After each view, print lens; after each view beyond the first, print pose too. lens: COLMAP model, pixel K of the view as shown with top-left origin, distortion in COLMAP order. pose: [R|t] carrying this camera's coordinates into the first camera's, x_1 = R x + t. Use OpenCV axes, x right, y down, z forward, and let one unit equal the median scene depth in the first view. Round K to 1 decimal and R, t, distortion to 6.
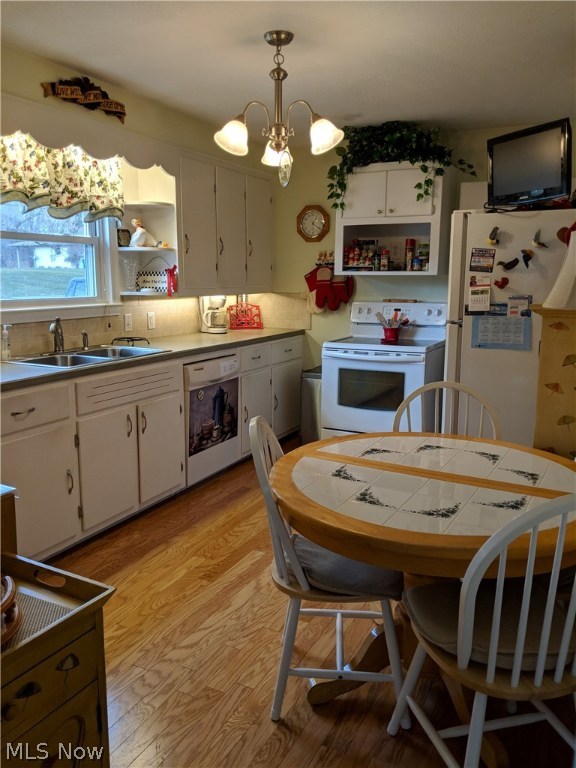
lens RADIAL K [[617.7, 0, 287.3], [0, 617.7, 382.4], [0, 0, 1]] dist [0.052782, -0.098255]
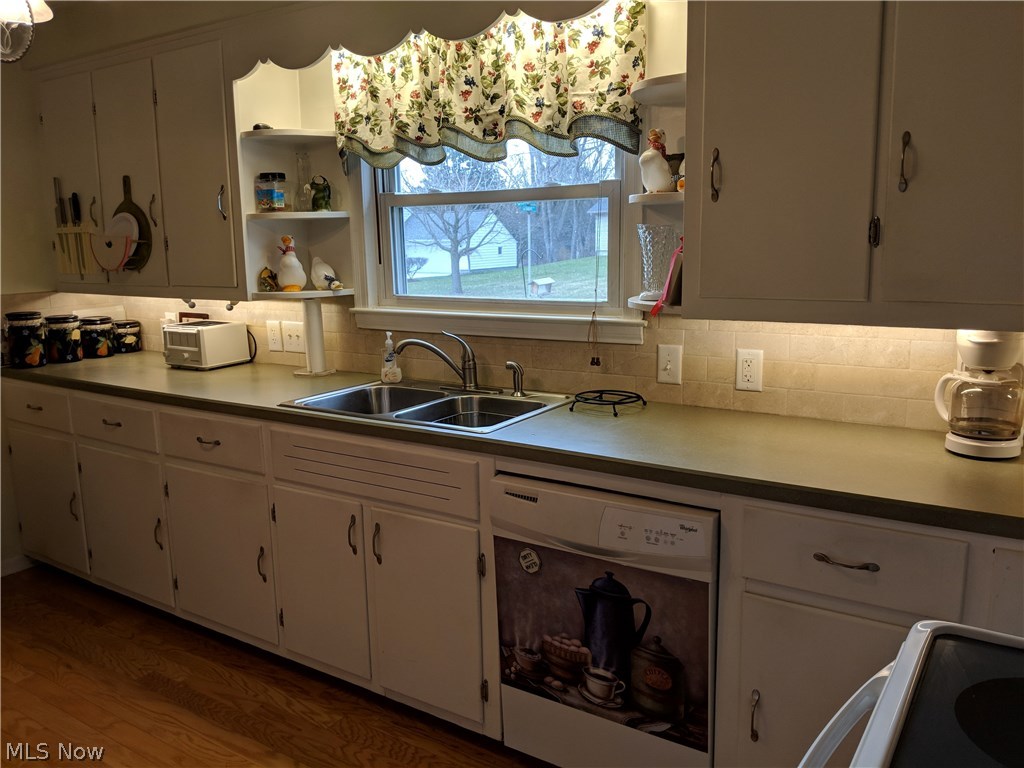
lens RADIAL K [[823.6, 0, 510.1], [0, 823.6, 388.1], [0, 0, 1]] dist [0.052782, -0.098255]
pose [[-0.123958, 0.180511, -0.975731, 0.363090], [-0.149887, 0.968625, 0.198238, -0.192290], [0.980902, 0.170823, -0.093013, 1.005331]]
